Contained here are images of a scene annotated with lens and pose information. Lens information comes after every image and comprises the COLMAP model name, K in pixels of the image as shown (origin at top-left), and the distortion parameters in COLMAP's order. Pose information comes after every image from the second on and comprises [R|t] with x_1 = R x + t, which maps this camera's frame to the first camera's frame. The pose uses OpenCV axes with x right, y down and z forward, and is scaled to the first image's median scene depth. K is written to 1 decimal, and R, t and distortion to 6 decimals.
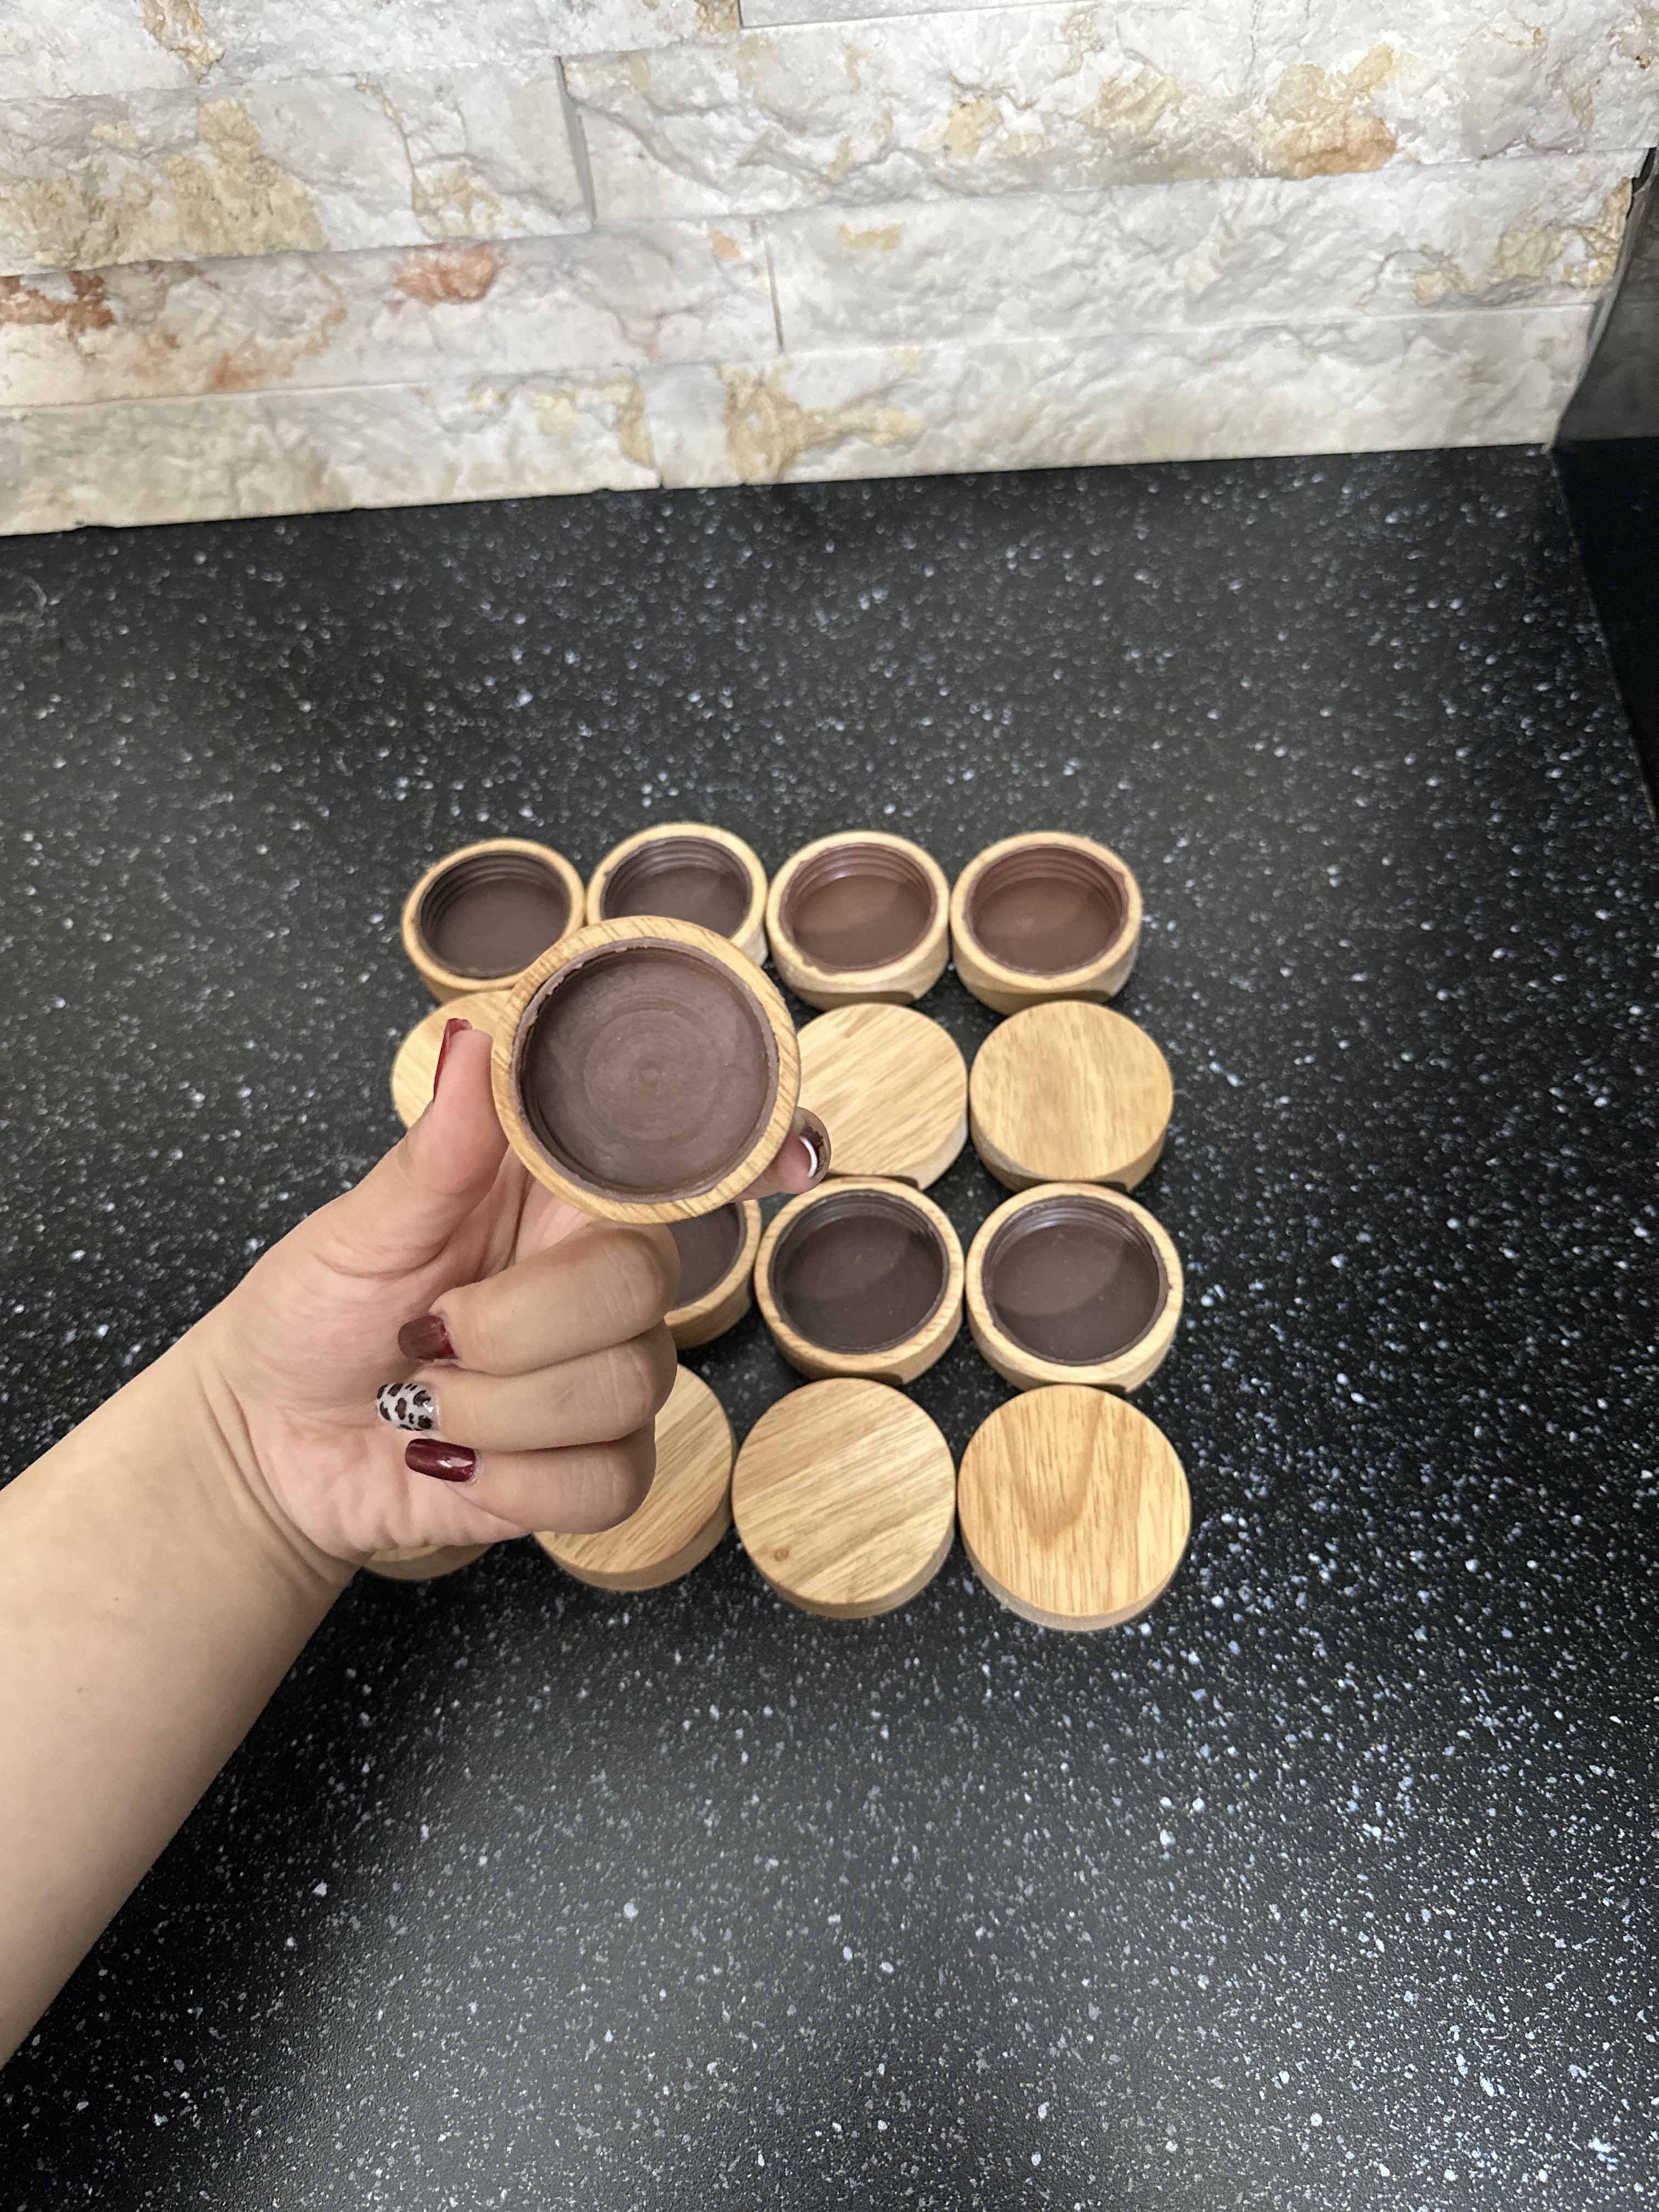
lens RADIAL K [[1611.1, 0, 817.7], [0, 1611.1, 1115.5], [0, 0, 1]] dist [-0.014054, -0.006700]
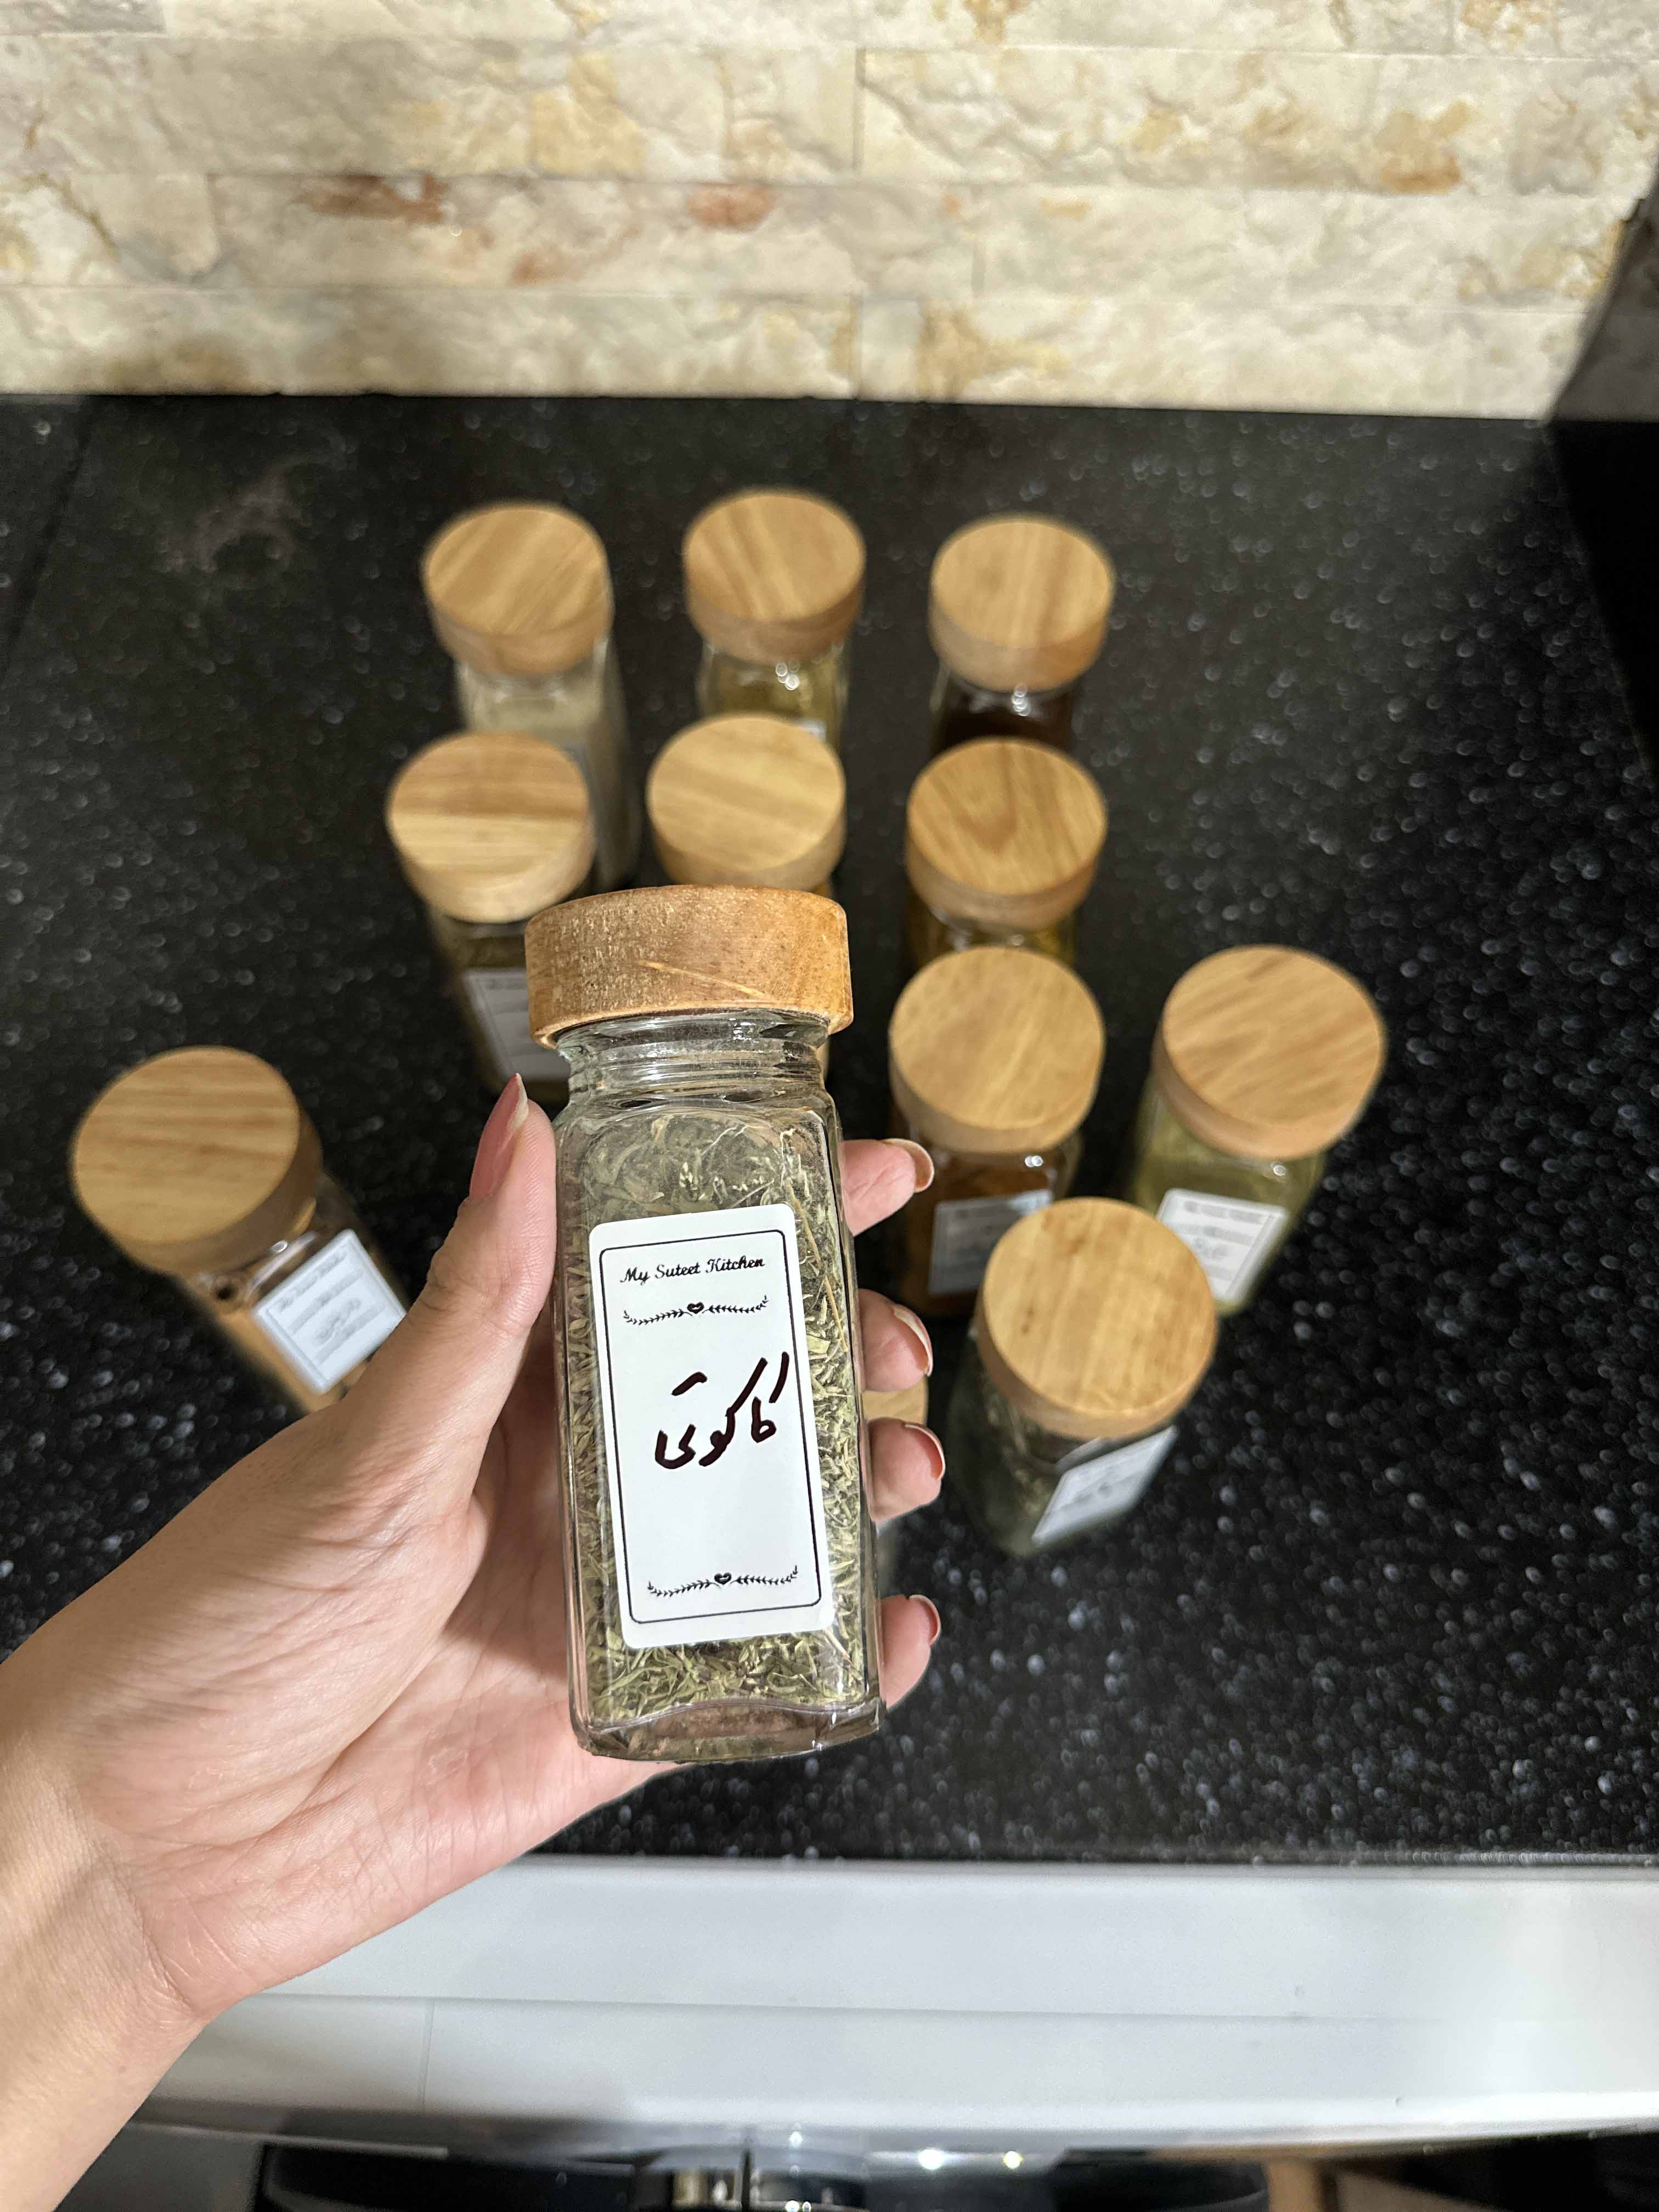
lens RADIAL K [[1611.1, 0, 832.1], [0, 1611.1, 1107.4], [0, 0, 1]] dist [-0.014054, -0.006700]
pose [[0.994684, 0.041650, 0.094174, -0.278615], [-0.040656, 0.999096, -0.012441, 0.233754], [-0.094607, 0.008546, 0.995478, -0.310903]]
